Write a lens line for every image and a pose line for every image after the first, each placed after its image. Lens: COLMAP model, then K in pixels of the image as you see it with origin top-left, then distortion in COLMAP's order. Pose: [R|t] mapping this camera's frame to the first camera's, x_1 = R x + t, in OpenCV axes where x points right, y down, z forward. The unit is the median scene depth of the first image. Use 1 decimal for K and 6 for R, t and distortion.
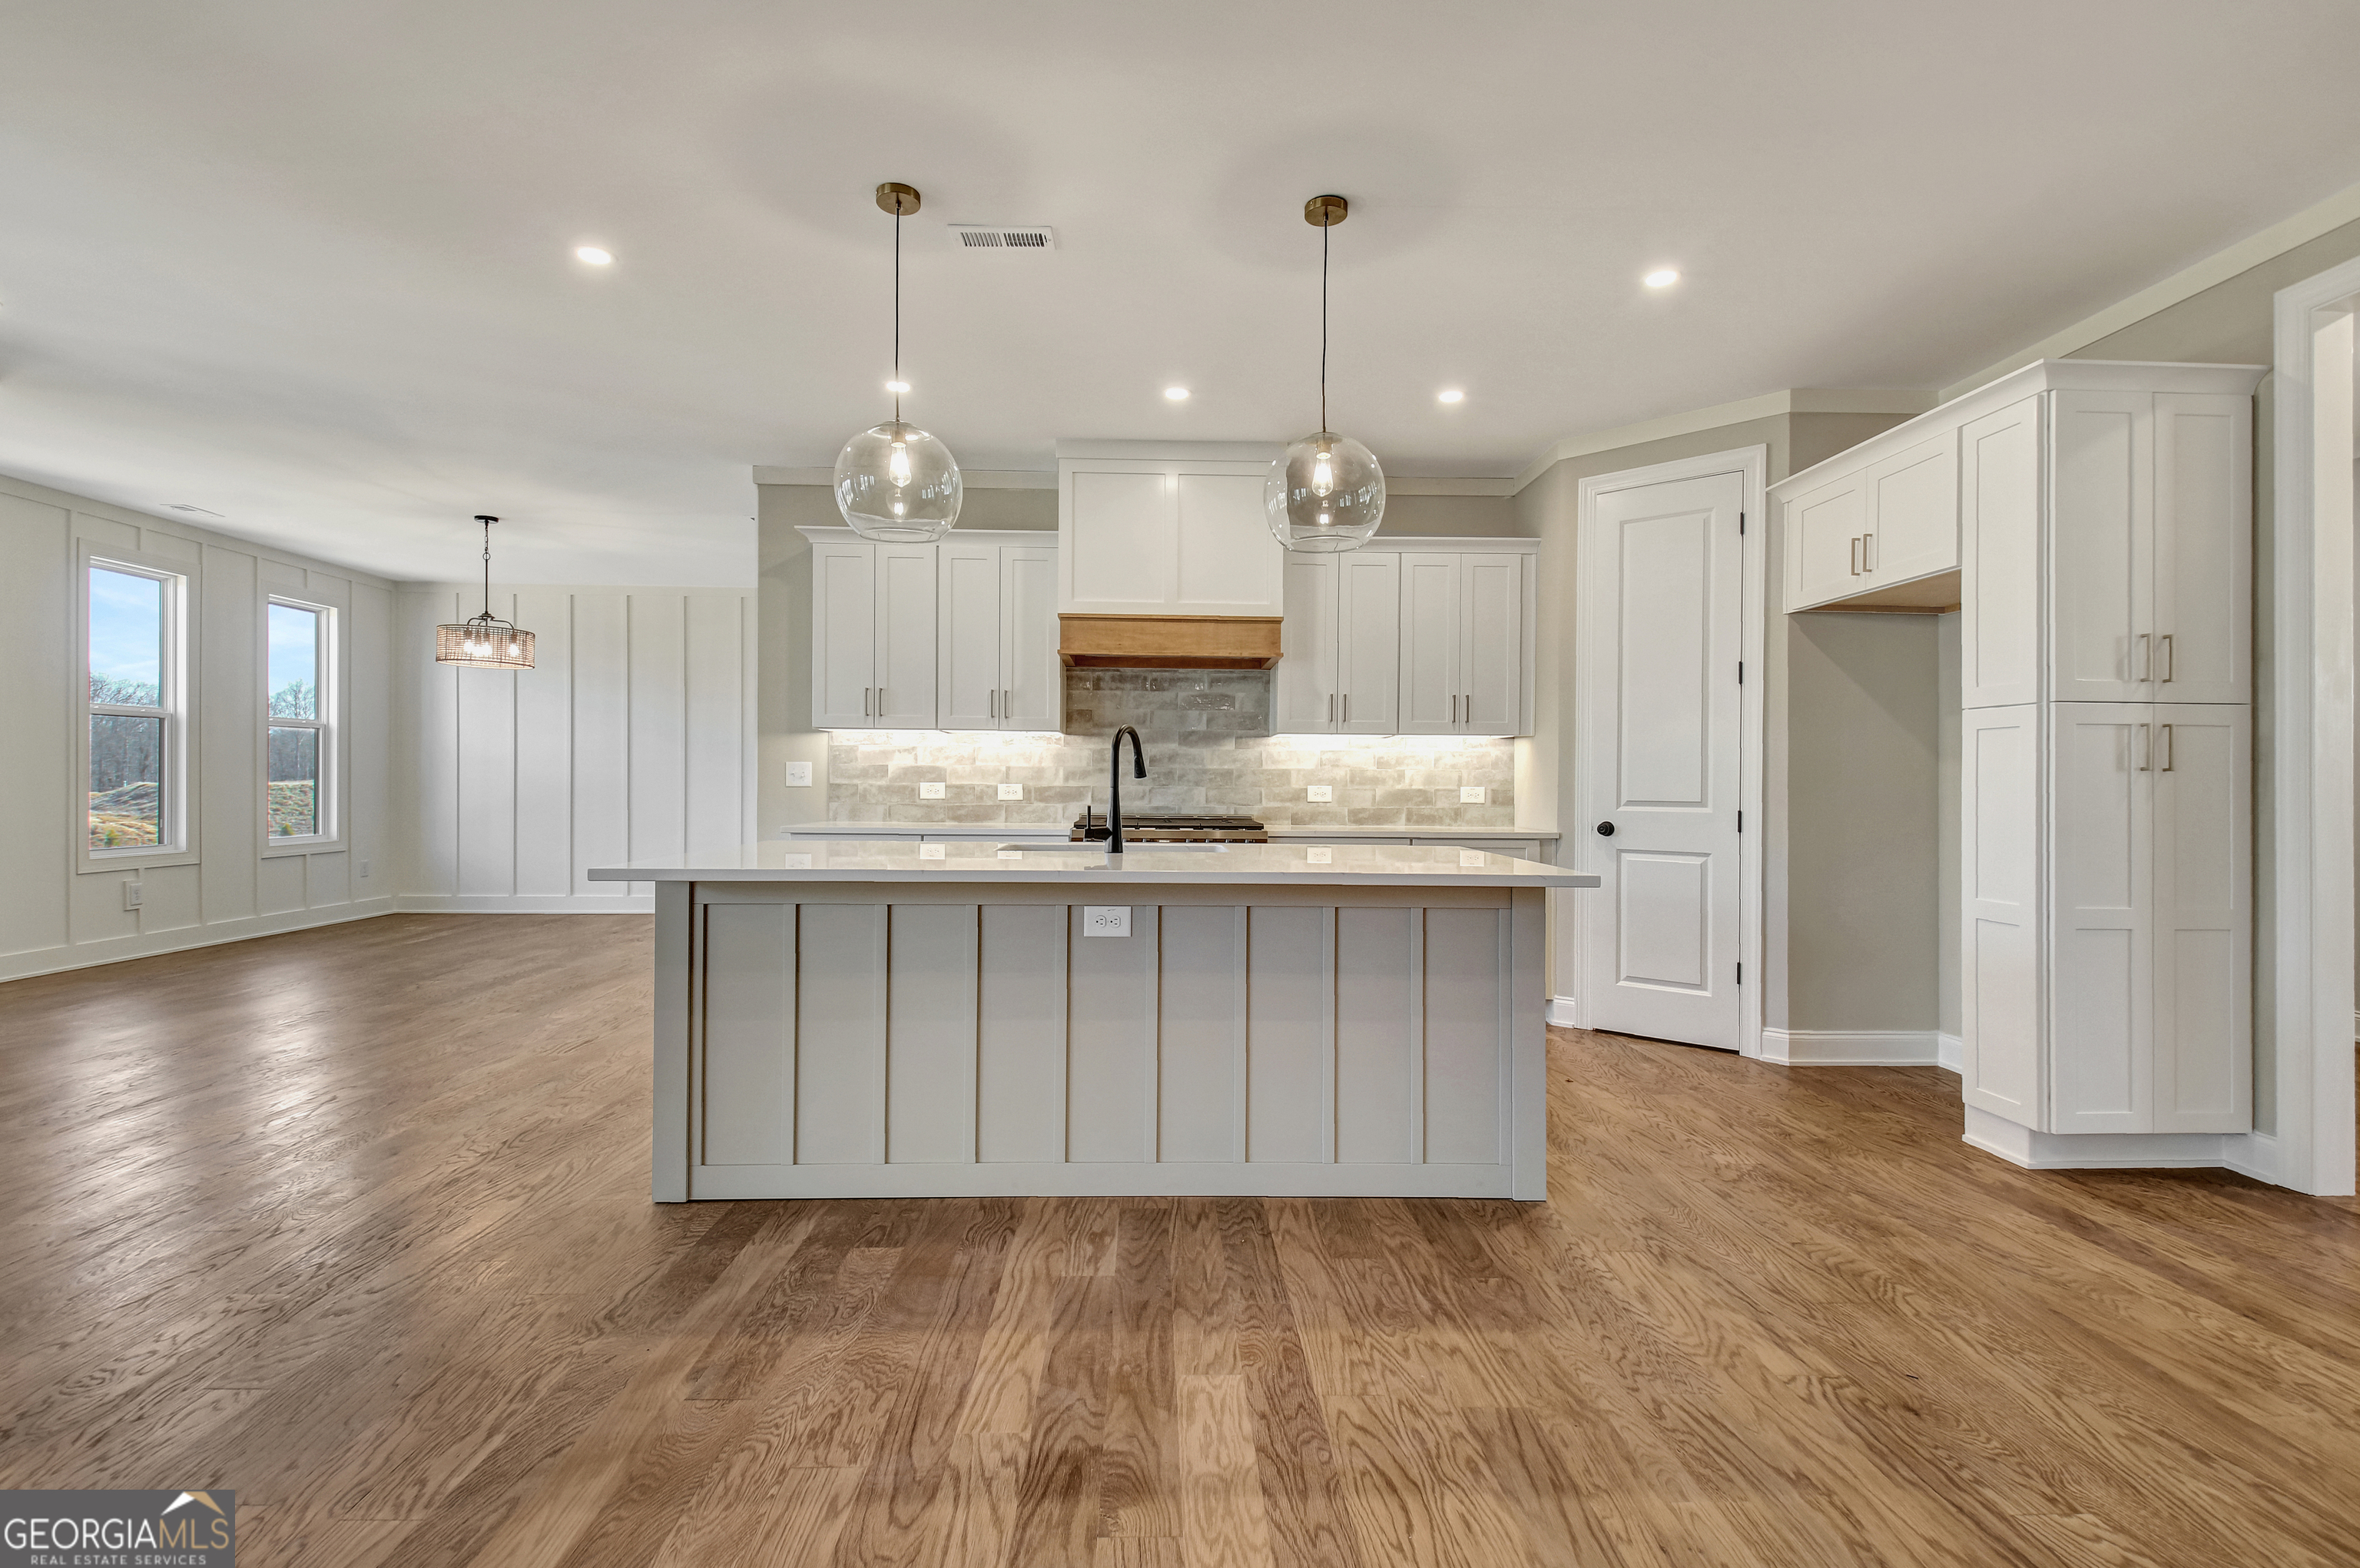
lens RADIAL K [[1087.5, 0, 1173.0], [0, 1087.5, 779.2], [0, 0, 1]] dist [0.043293, -0.036484]
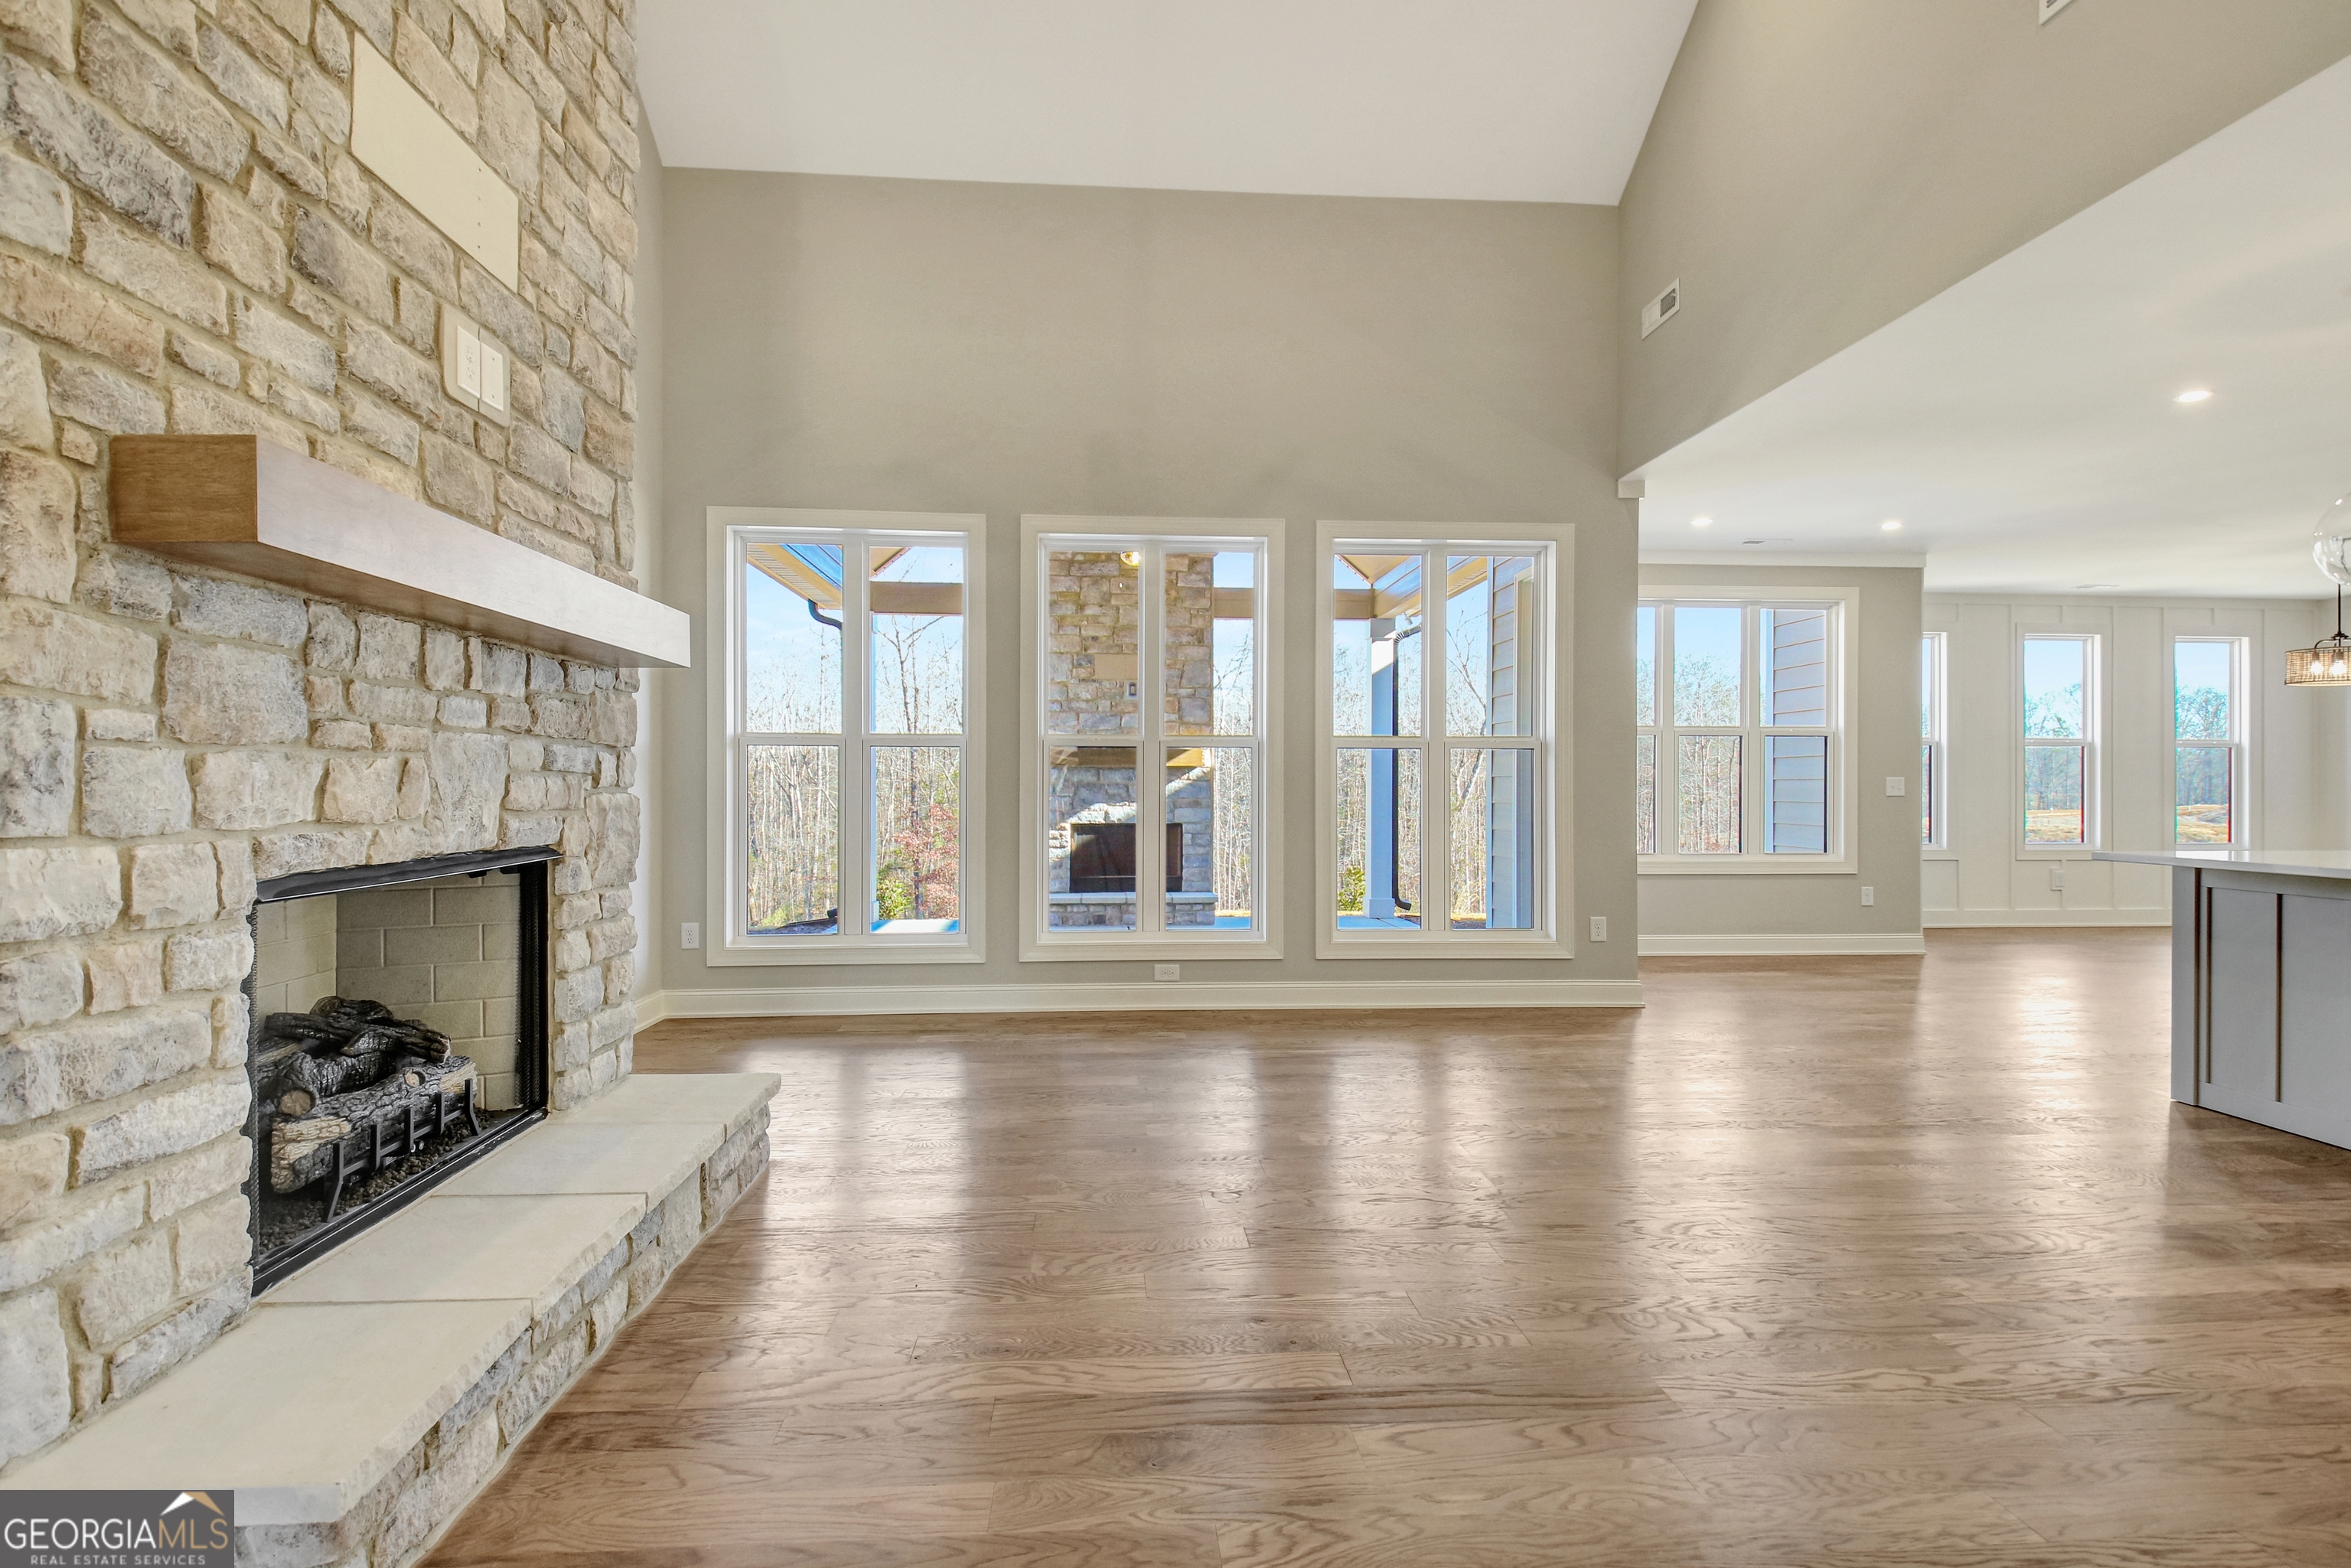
lens RADIAL K [[1108.8, 0, 1165.4], [0, 1108.8, 782.3], [0, 0, 1]] dist [0.023048, -0.017918]
pose [[0.049256, -0.008343, -0.998751, 0.417141], [-0.005670, 0.999947, -0.008632, 0.004320], [0.998770, 0.006089, 0.049206, -0.151509]]
